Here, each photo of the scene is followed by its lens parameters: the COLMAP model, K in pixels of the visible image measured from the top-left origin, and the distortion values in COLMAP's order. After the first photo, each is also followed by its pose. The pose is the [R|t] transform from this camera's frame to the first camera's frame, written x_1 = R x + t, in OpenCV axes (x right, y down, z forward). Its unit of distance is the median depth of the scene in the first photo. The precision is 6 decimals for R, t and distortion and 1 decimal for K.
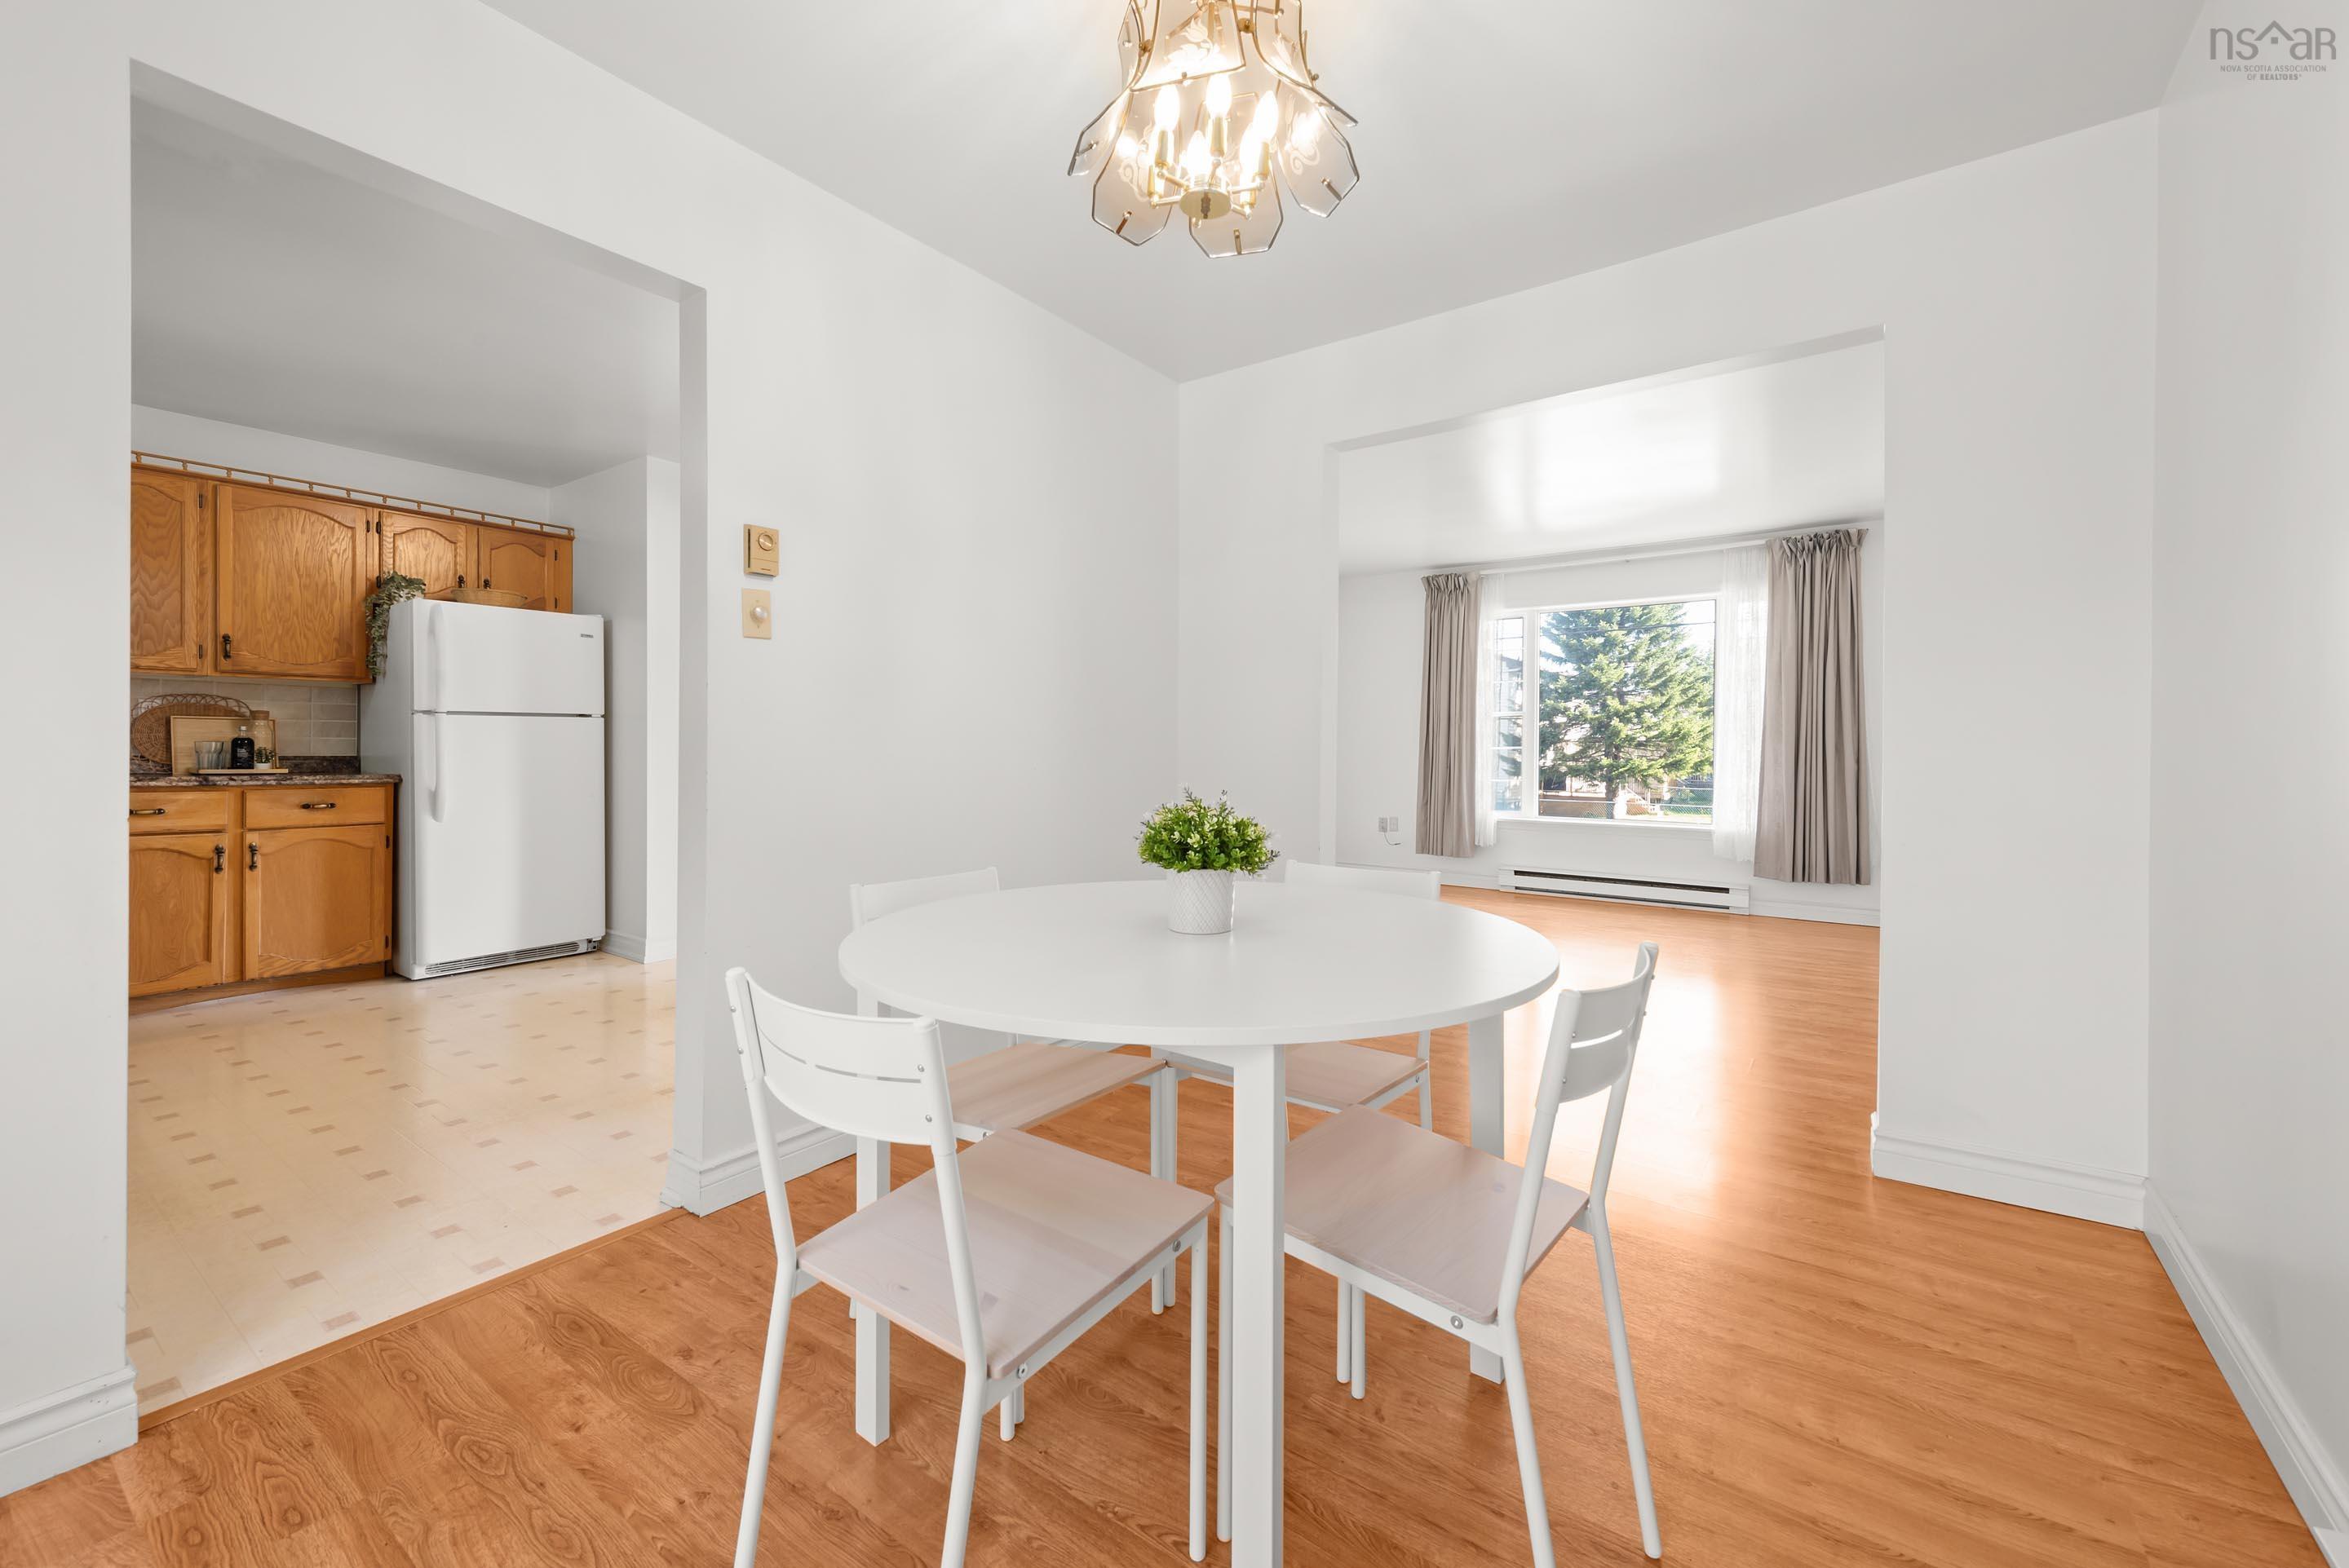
lens RADIAL K [[926.5, 0, 1176.8], [0, 926.5, 754.3], [0, 0, 1]] dist [0.015401, -0.001633]
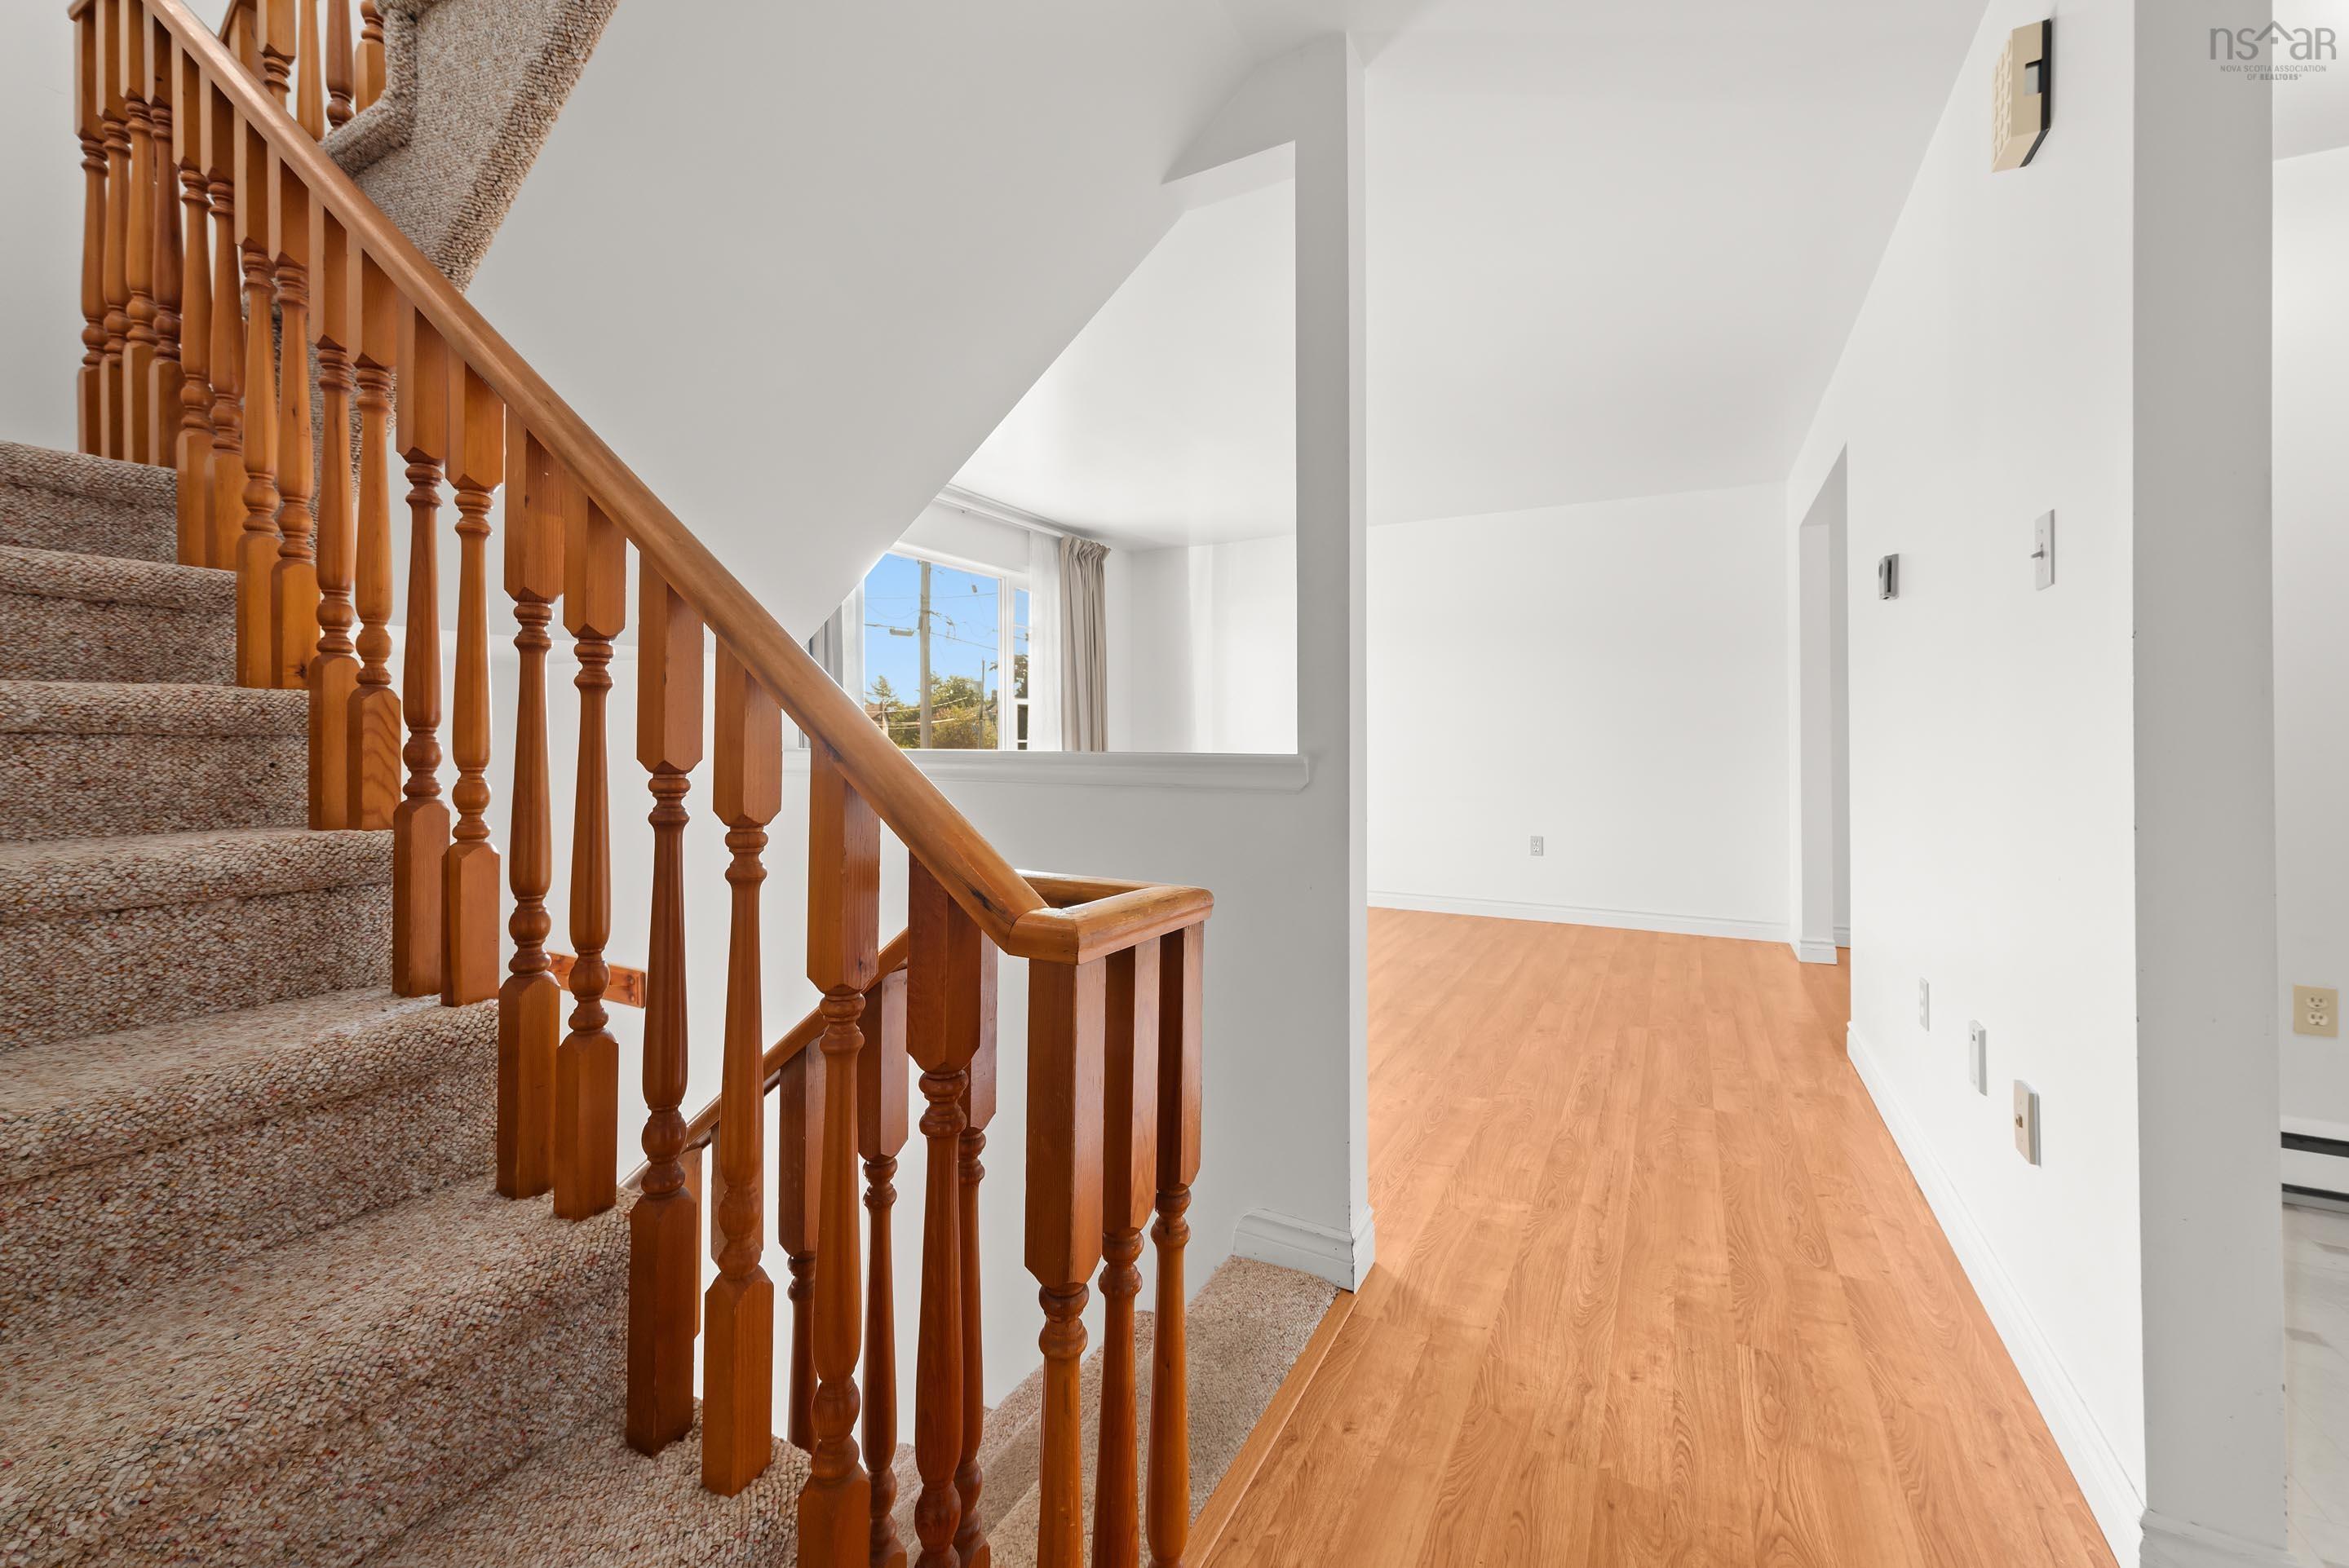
lens RADIAL K [[926.5, 0, 1191.8], [0, 926.5, 747.4], [0, 0, 1]] dist [0.015401, -0.001633]
pose [[-0.151881, -0.008812, 0.988360, -0.064705], [0.006345, 0.999931, 0.009891, -0.001386], [-0.988378, 0.007773, -0.151814, 0.169746]]
